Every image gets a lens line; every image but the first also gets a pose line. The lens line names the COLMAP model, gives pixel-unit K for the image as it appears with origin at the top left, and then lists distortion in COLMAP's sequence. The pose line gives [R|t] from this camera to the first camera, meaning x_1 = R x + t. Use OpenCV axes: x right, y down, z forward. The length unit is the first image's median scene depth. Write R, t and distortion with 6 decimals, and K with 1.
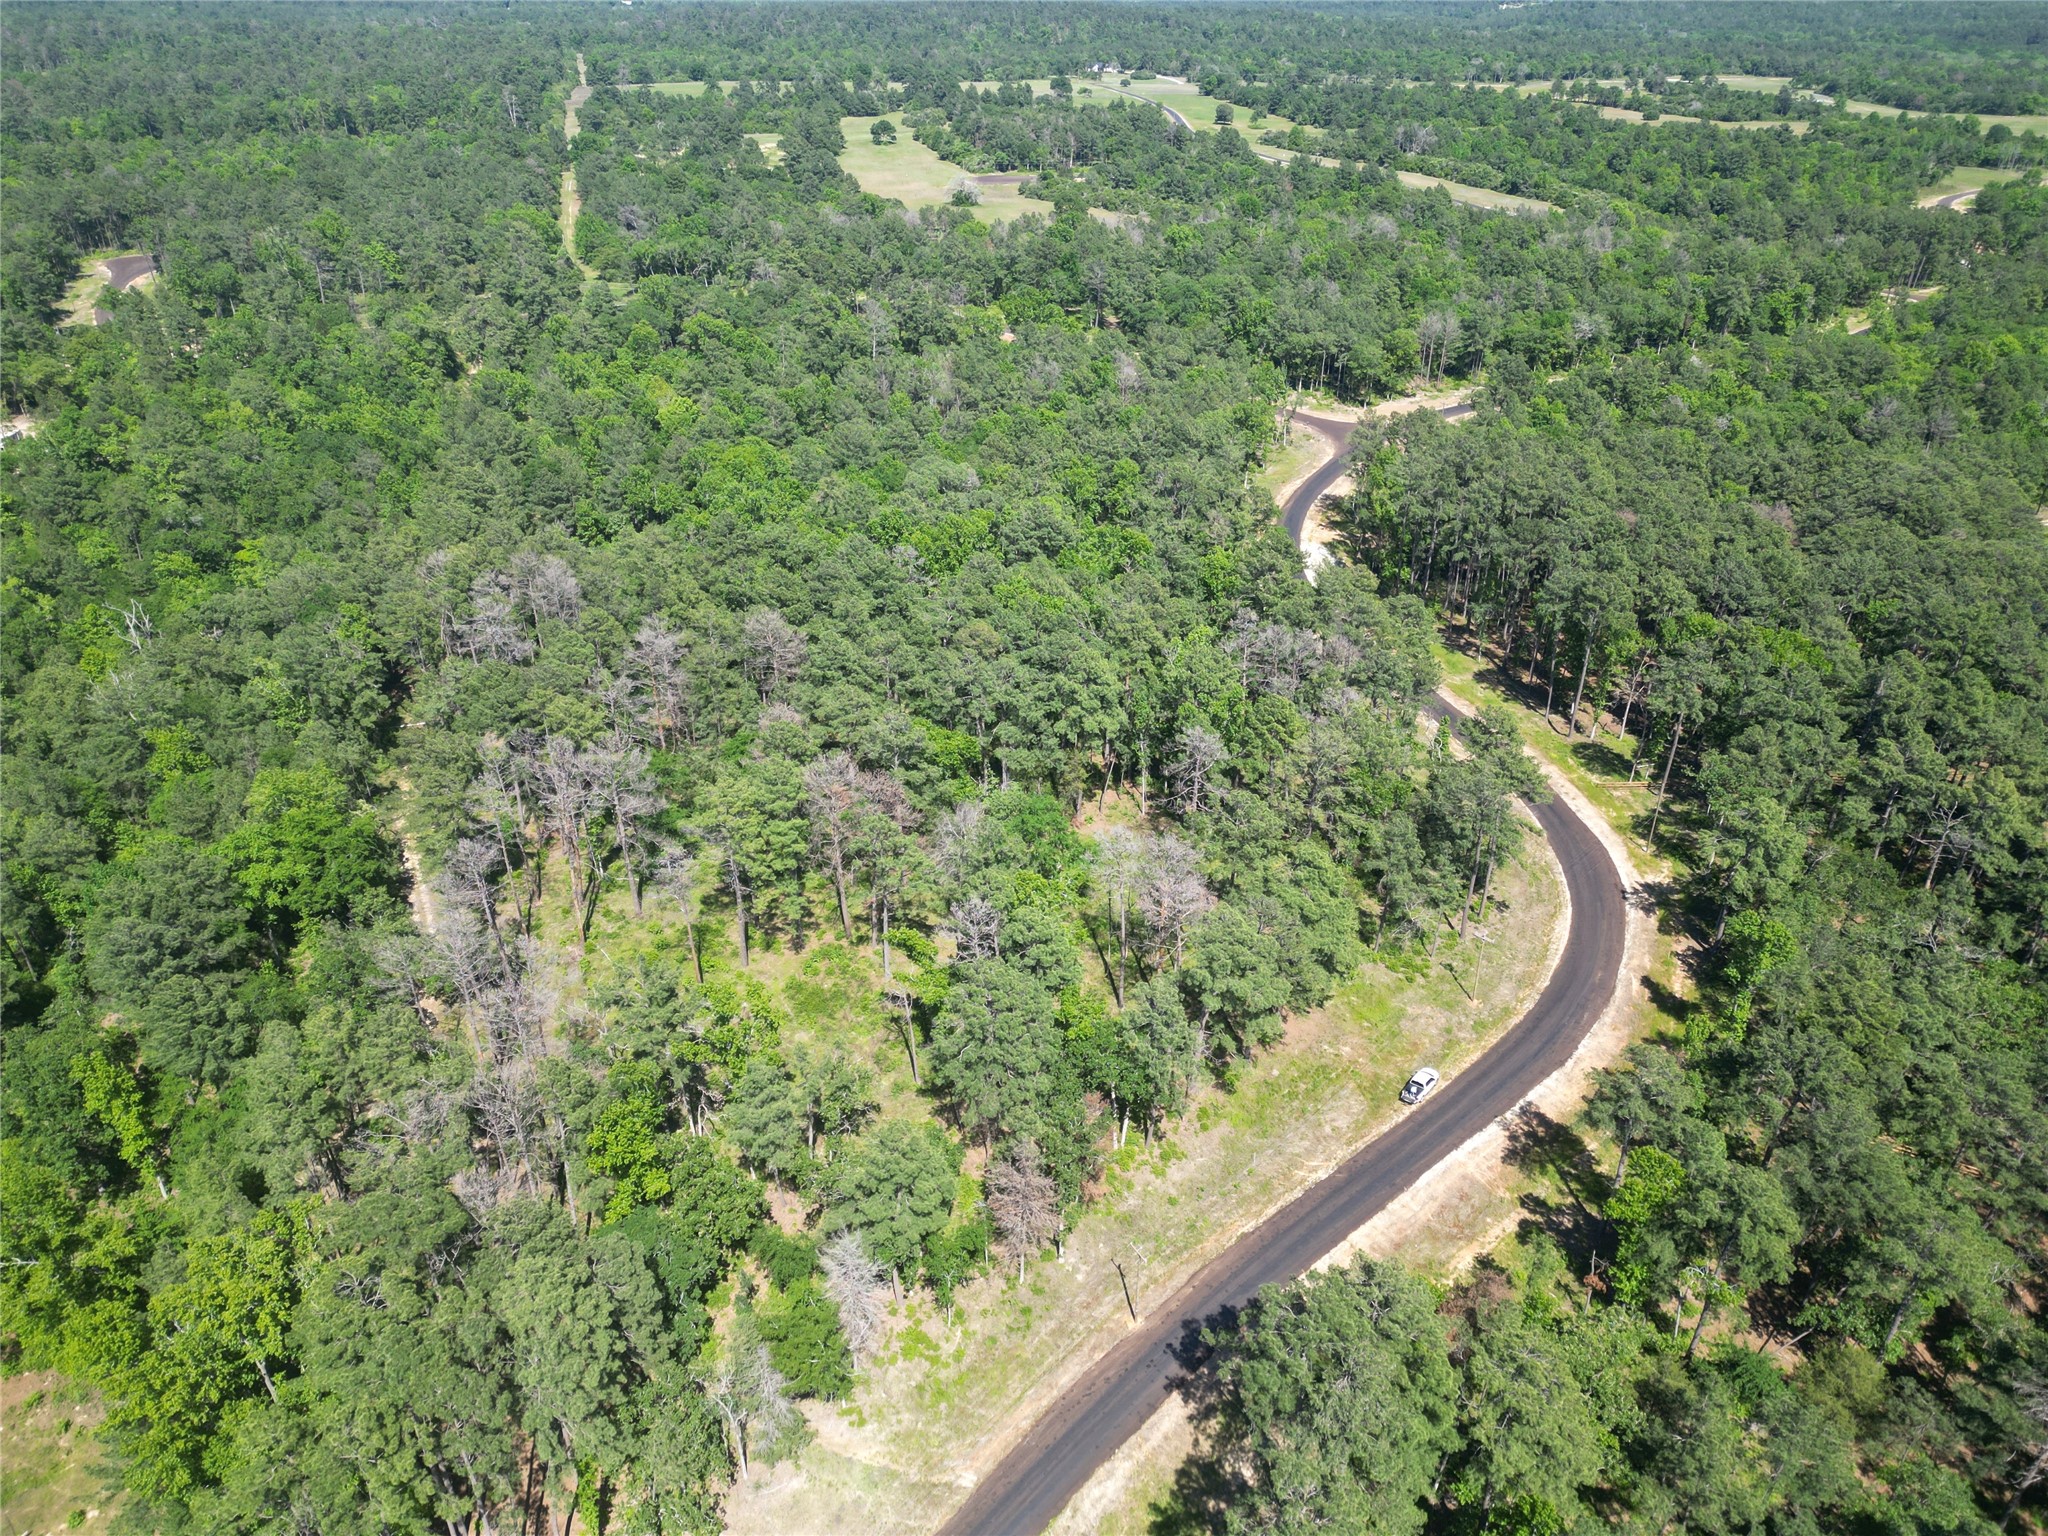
lens RADIAL K [[1432.1, 0, 1021.1], [0, 1432.1, 760.1], [0, 0, 1]] dist [0.054420, -0.033681]
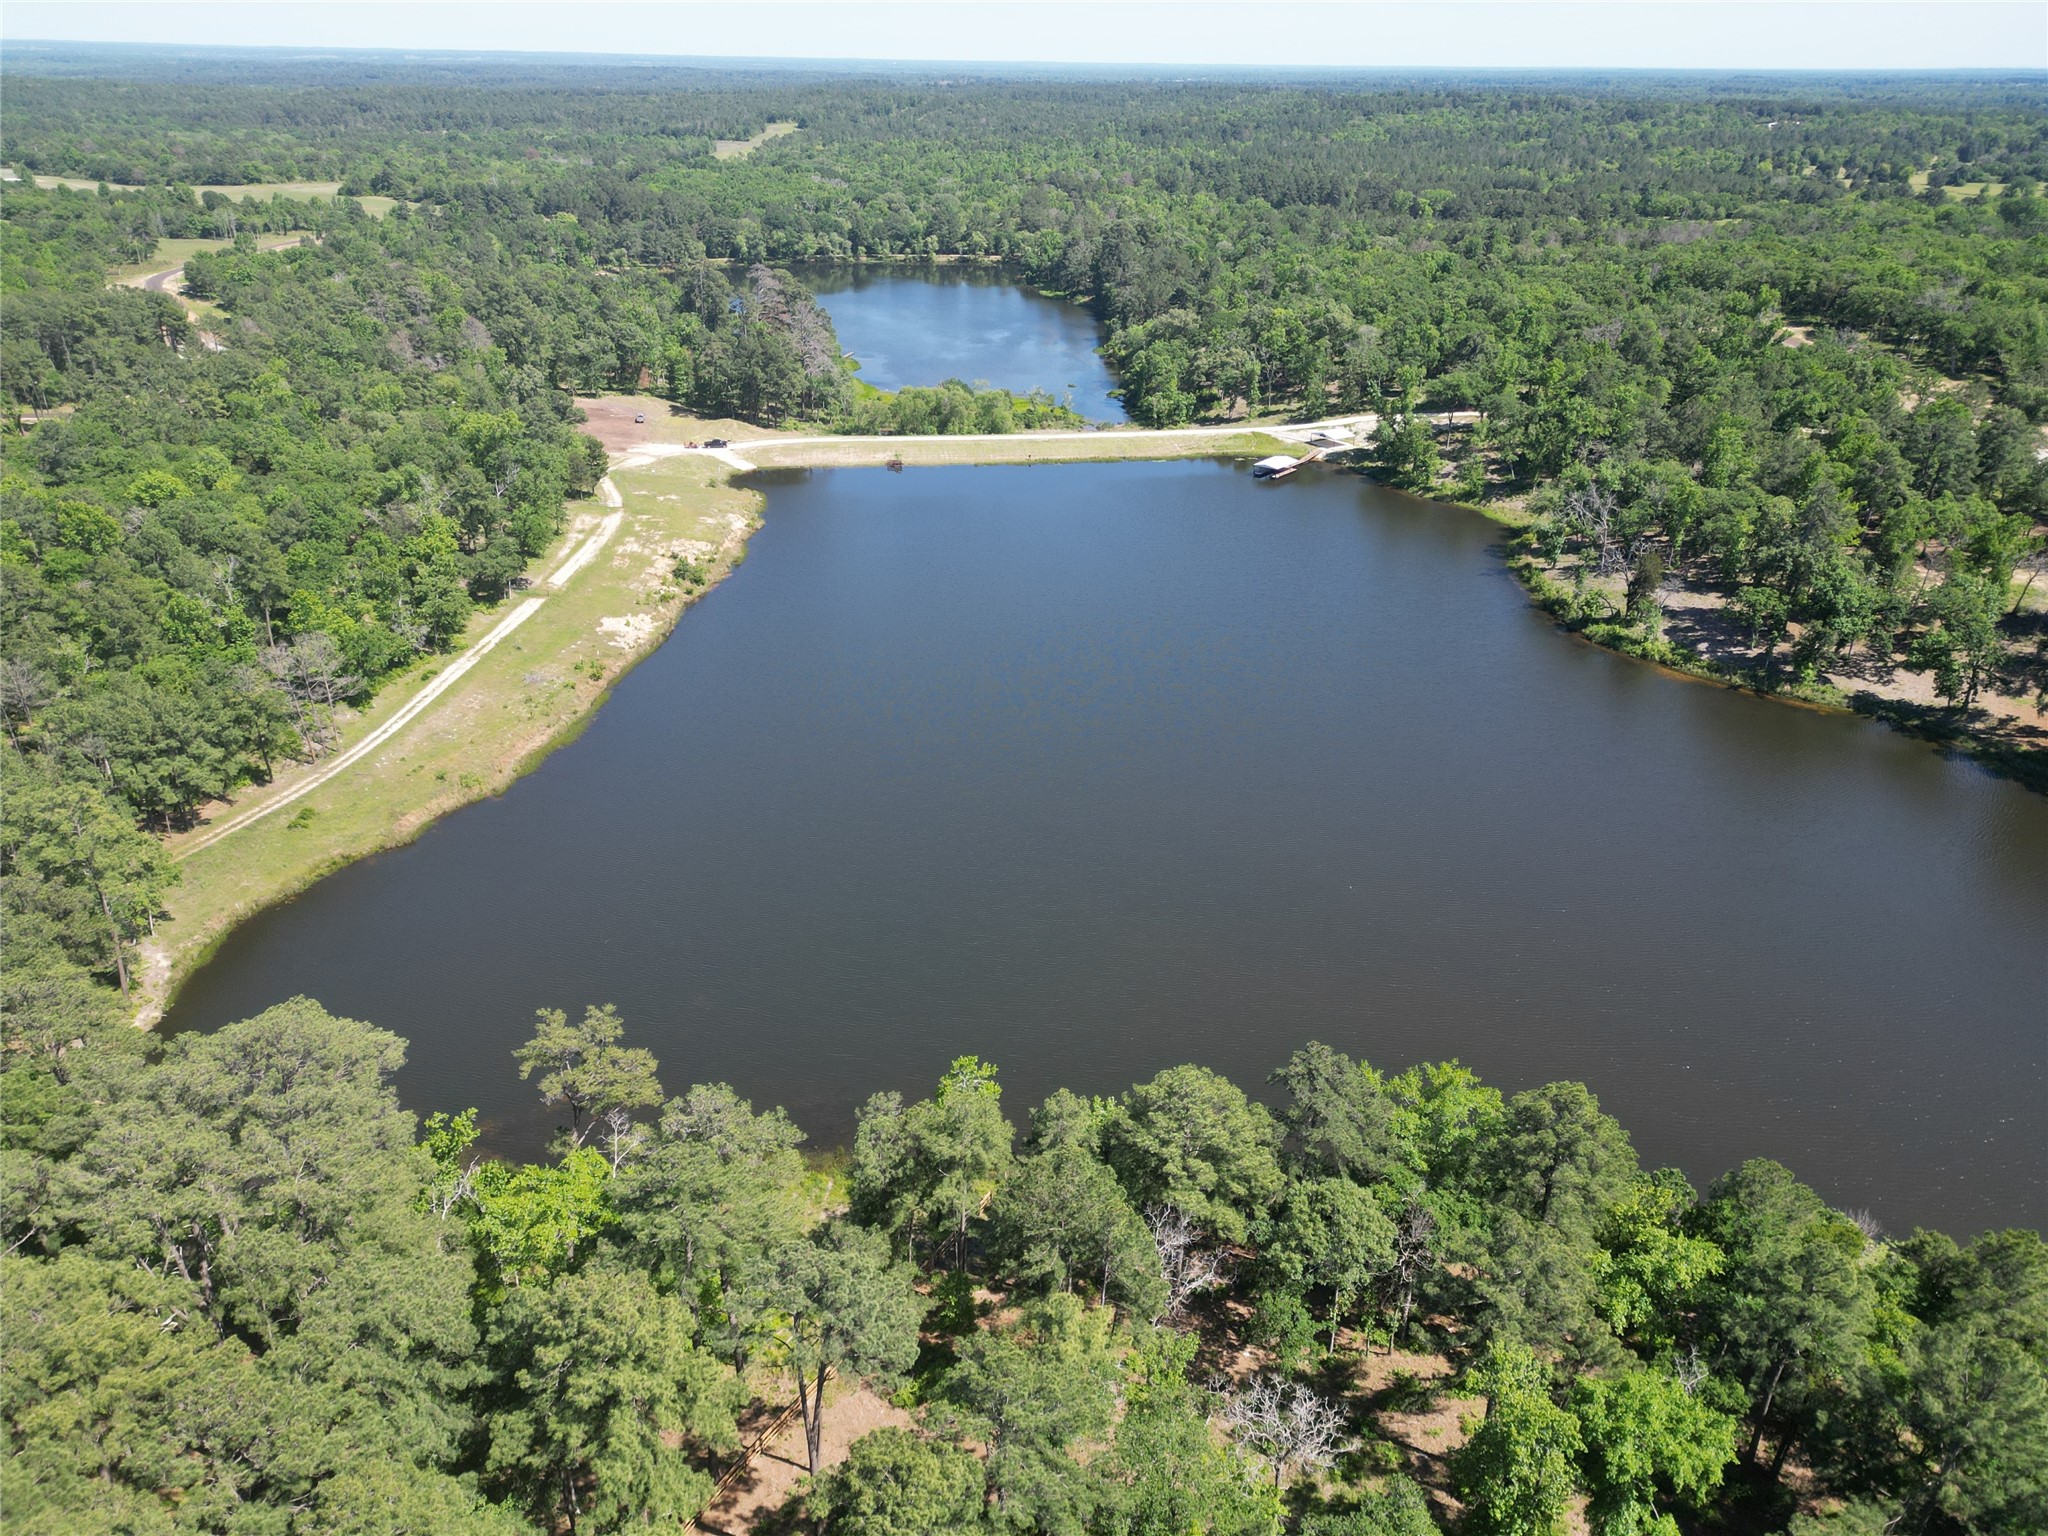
lens RADIAL K [[1432.1, 0, 1011.9], [0, 1432.1, 771.9], [0, 0, 1]] dist [0.054420, -0.033681]
pose [[0.568775, -0.366107, 0.736520, 0.496474], [0.402495, 0.904817, 0.138938, -0.144808], [-0.717282, 0.217422, 0.661993, 0.455252]]
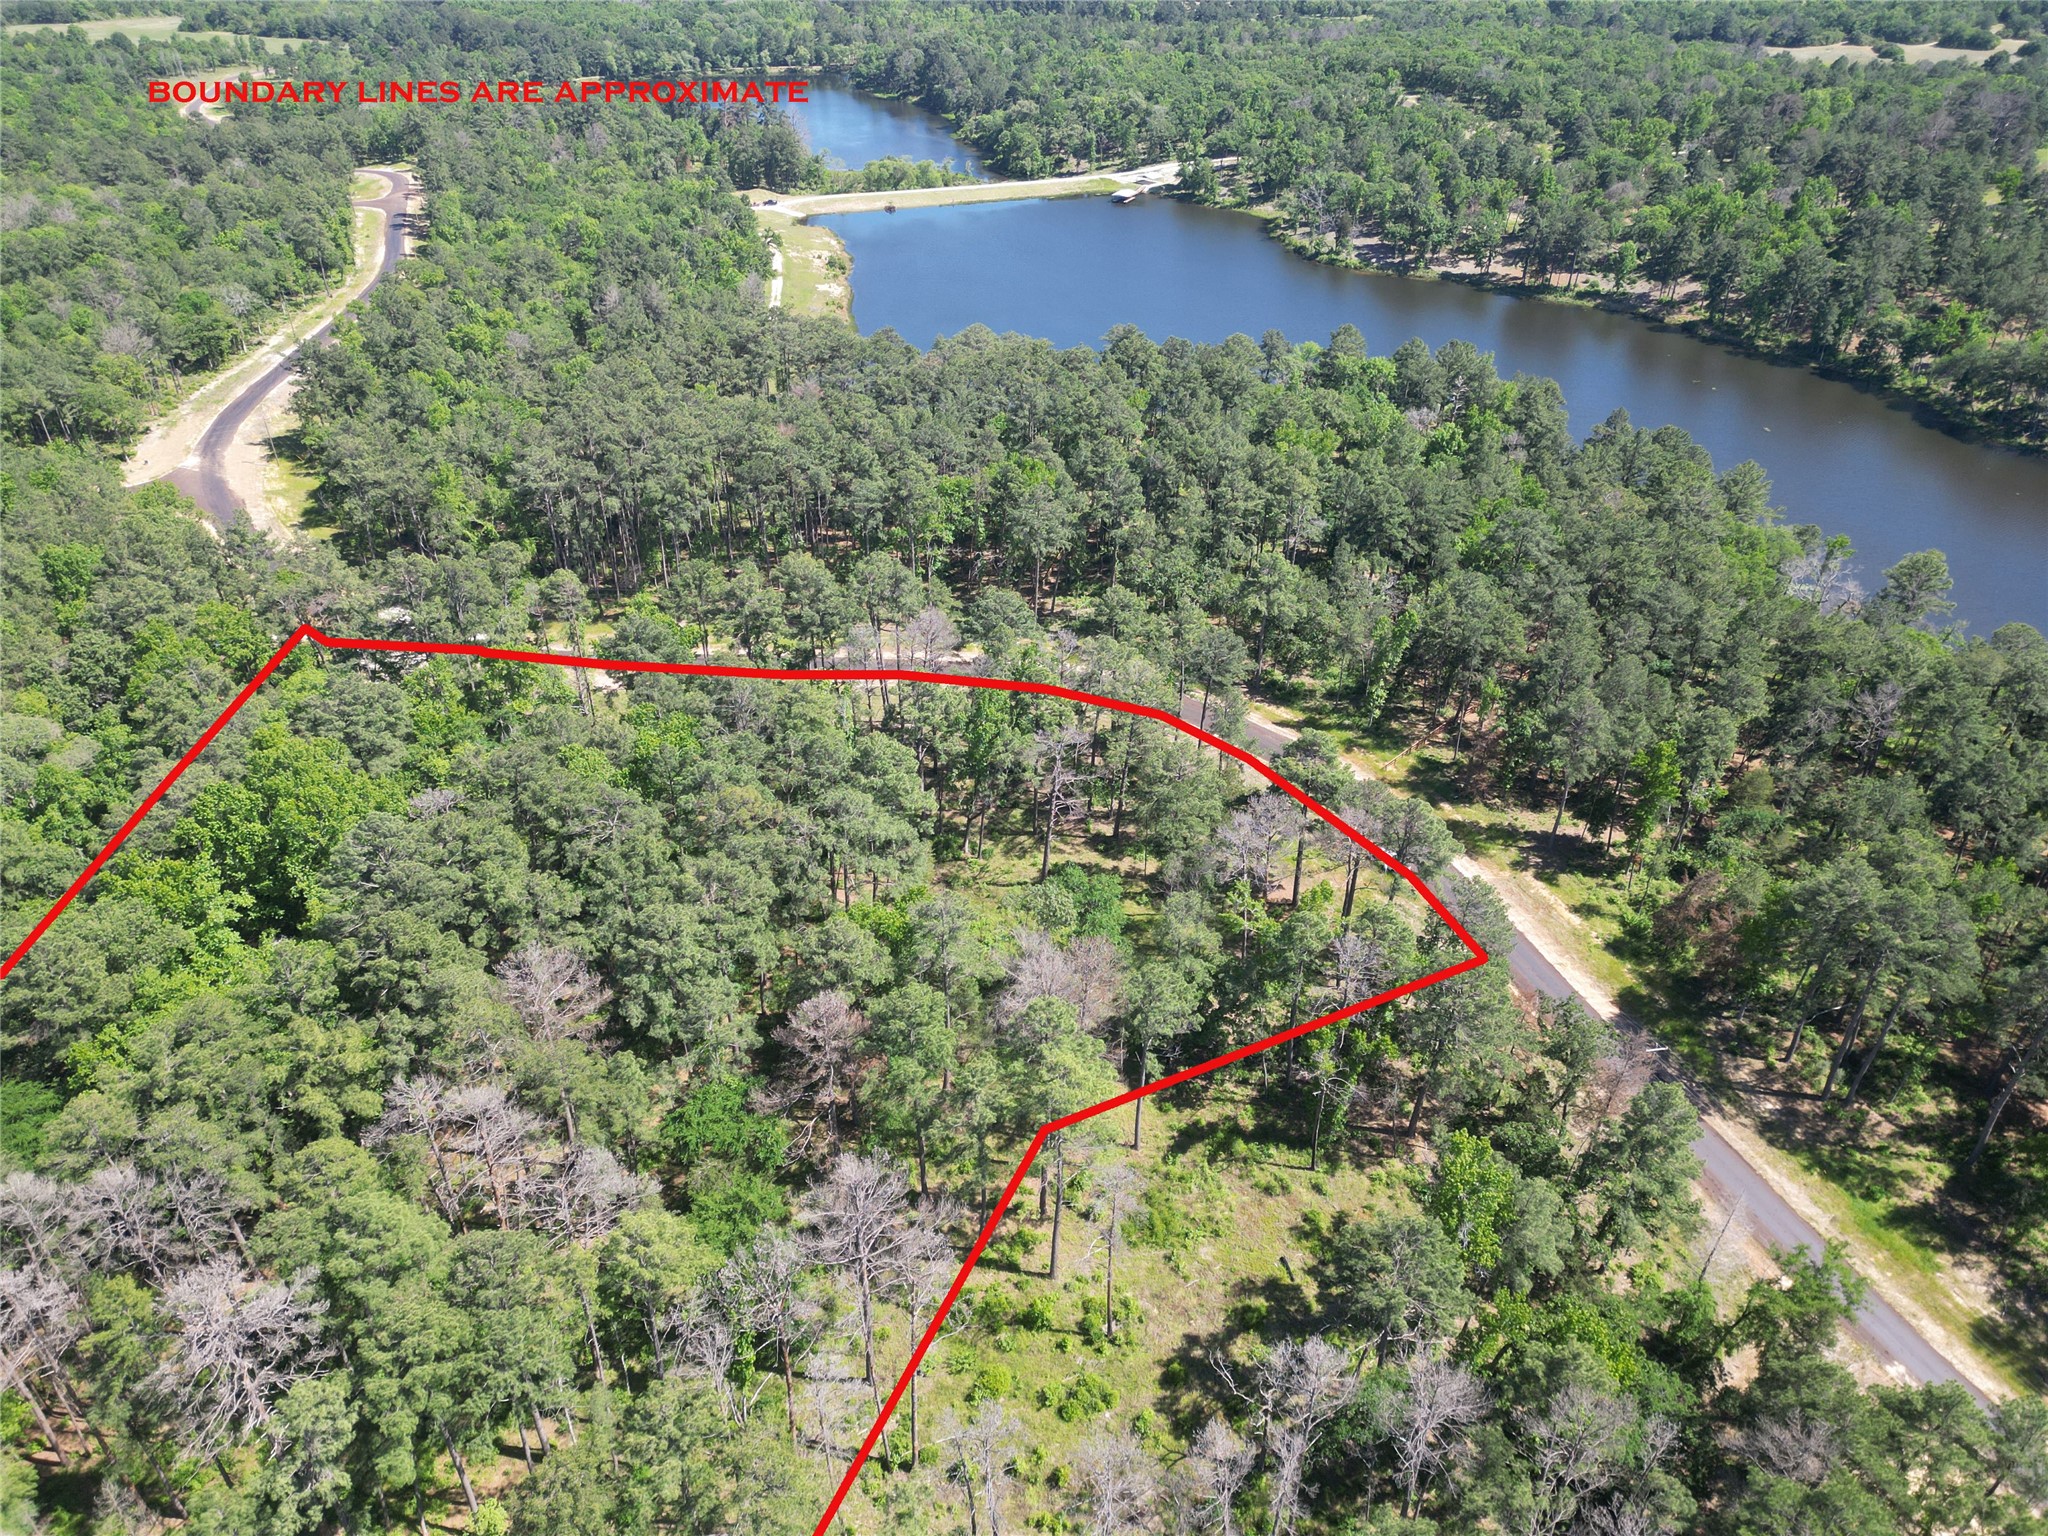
lens RADIAL K [[1432.1, 0, 1022.4], [0, 1432.1, 770.3], [0, 0, 1]] dist [0.054420, -0.033681]
pose [[0.366392, -0.508802, 0.779023, -0.343850], [0.462337, 0.826126, 0.322119, -0.170202], [-0.807466, 0.242149, 0.537924, 0.287188]]
